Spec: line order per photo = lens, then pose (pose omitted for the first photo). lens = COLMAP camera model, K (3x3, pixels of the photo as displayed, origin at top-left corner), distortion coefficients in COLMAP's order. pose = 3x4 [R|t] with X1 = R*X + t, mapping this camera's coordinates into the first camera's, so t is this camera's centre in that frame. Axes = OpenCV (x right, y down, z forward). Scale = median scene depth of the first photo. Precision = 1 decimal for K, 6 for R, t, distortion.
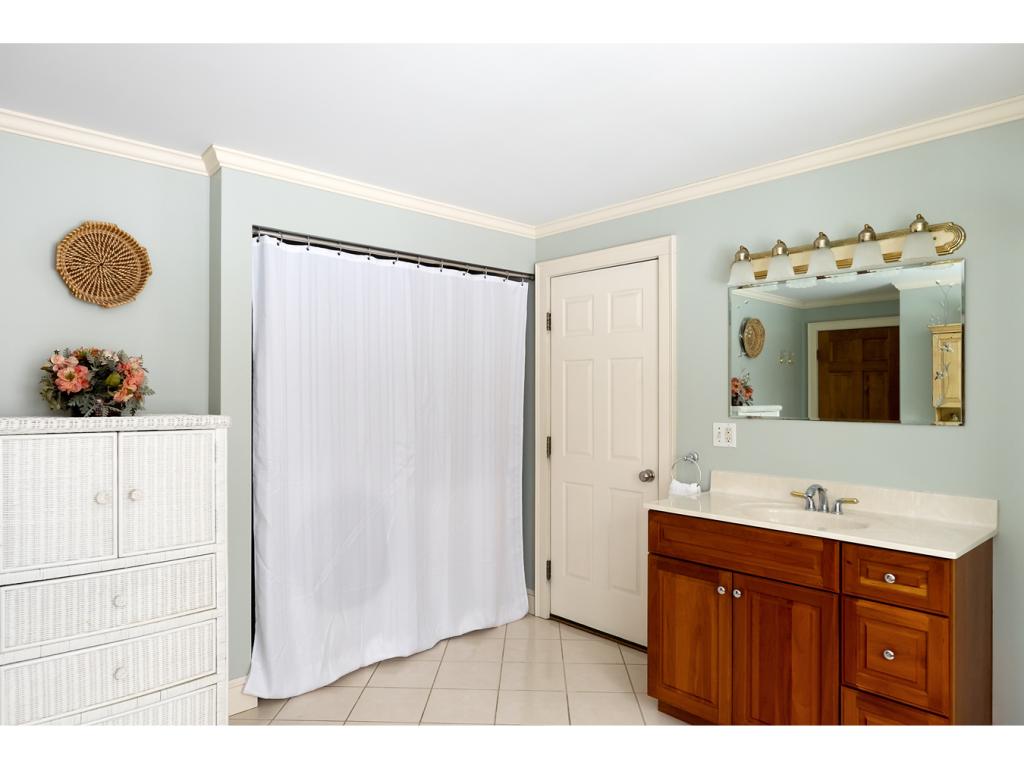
lens RADIAL K [[646.5, 0, 512.0], [0, 646.5, 384.0], [0, 0, 1]] dist [0.002265, 0.000532]
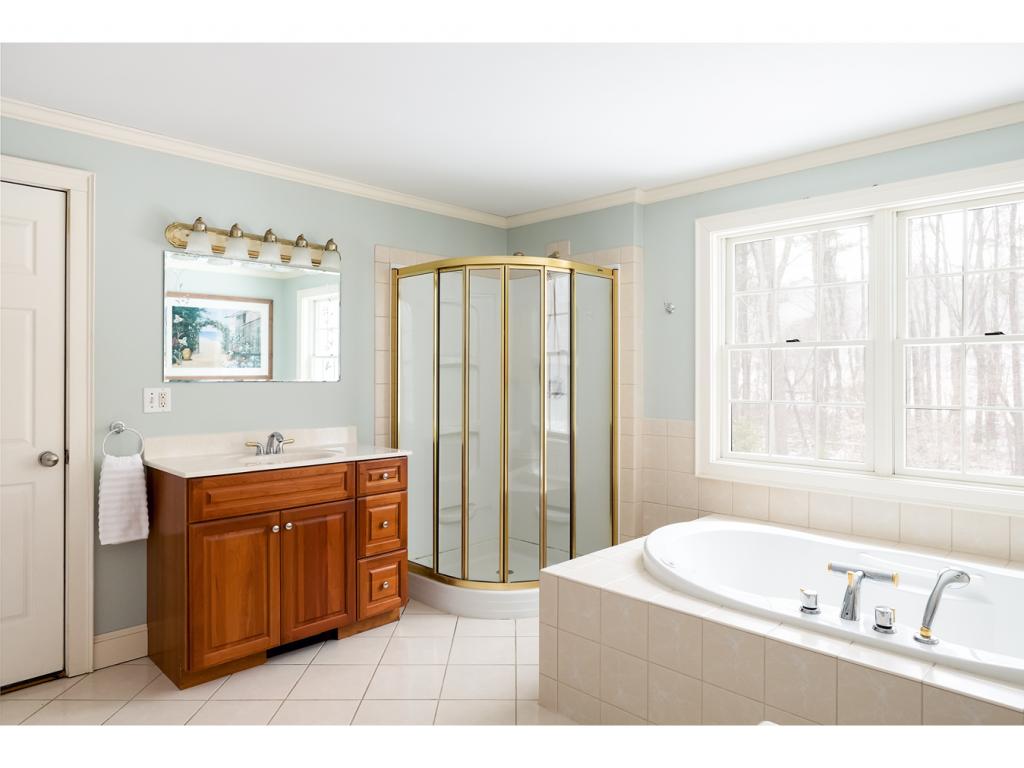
lens RADIAL K [[635.0, 0, 510.8], [0, 635.0, 374.5], [0, 0, 1]] dist [-0.018790, -0.000444]
pose [[-0.052984, -0.000030, 0.998595, -0.774318], [-0.015445, 0.999880, -0.000790, 0.038835], [-0.998476, -0.015465, -0.052978, 0.616916]]
